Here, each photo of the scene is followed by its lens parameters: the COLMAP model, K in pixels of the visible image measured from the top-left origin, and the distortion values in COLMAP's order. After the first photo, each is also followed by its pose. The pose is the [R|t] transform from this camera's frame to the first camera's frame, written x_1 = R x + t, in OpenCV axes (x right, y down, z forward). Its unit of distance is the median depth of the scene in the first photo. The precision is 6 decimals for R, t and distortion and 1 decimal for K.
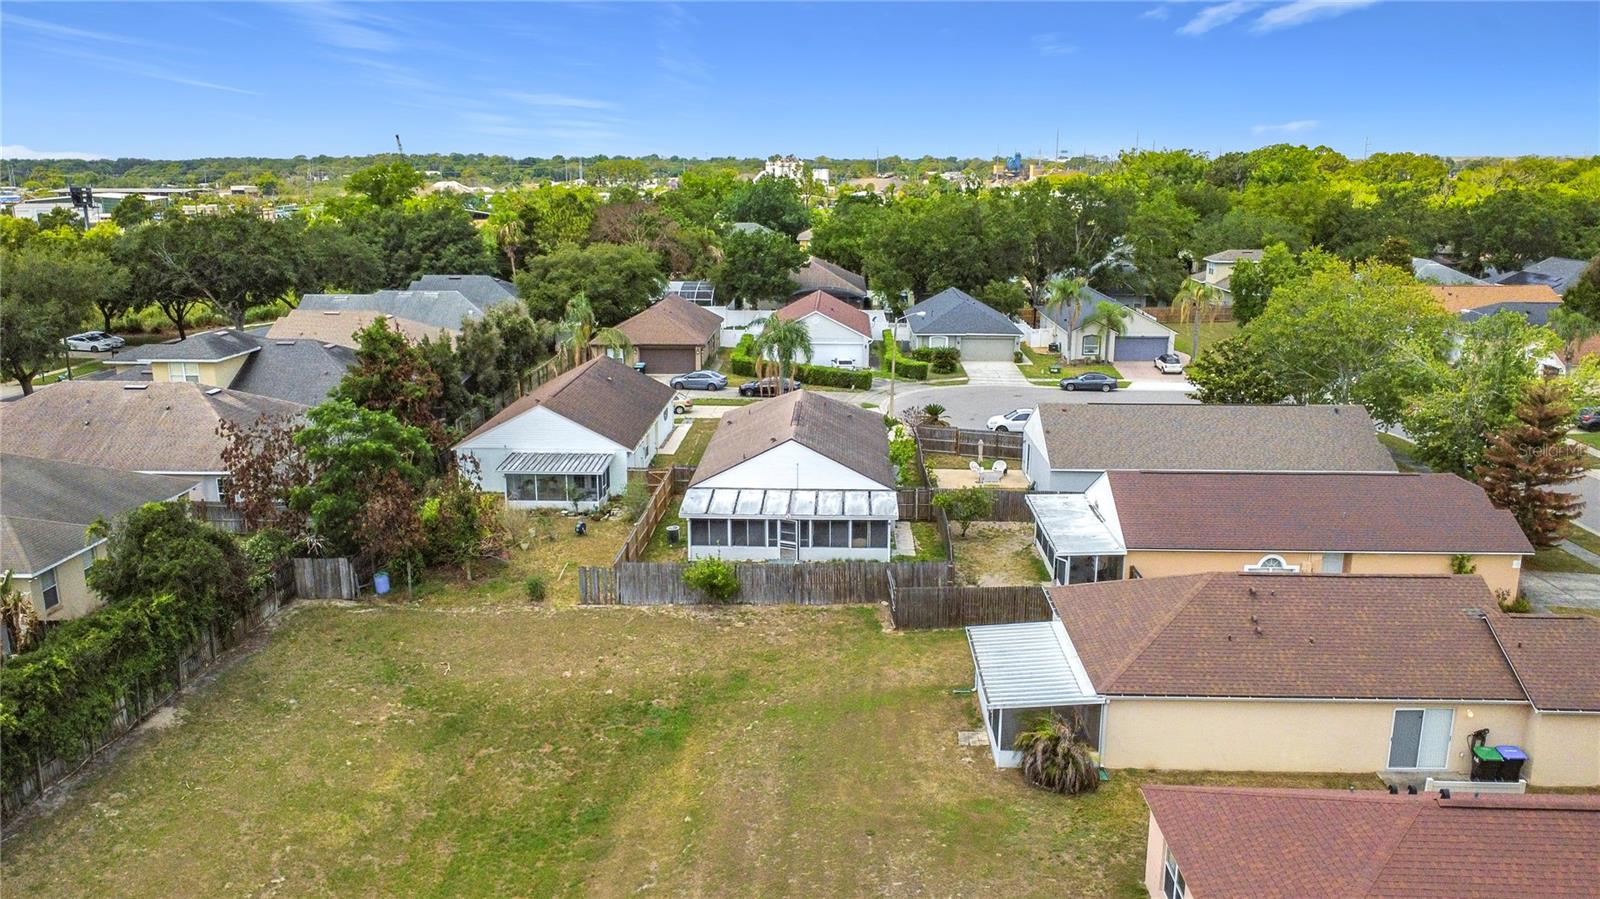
lens RADIAL K [[1184.6, 0, 800.0], [0, 1184.6, 449.5], [0, 0, 1]] dist [-0.000066, -0.003458]
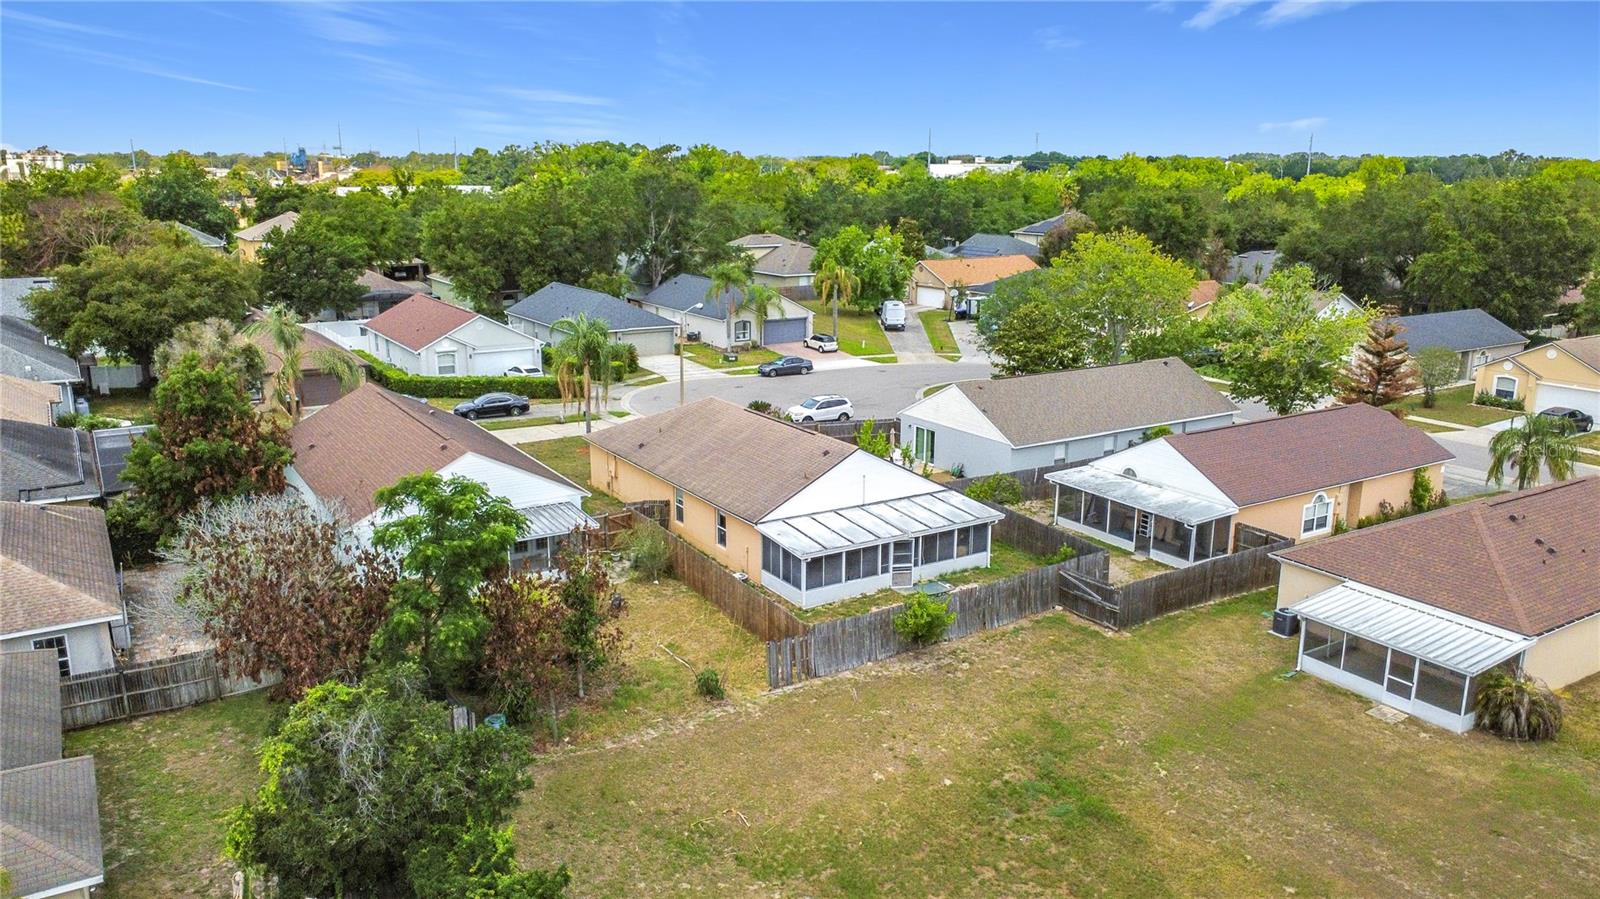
lens RADIAL K [[1165.5, 0, 796.5], [0, 1165.5, 452.5], [0, 0, 1]] dist [-0.000391, 0.002708]
pose [[0.829829, -0.131551, 0.542290, -0.517212], [0.127414, 0.990811, 0.045382, -0.051211], [-0.543277, 0.031436, 0.838965, 0.315696]]
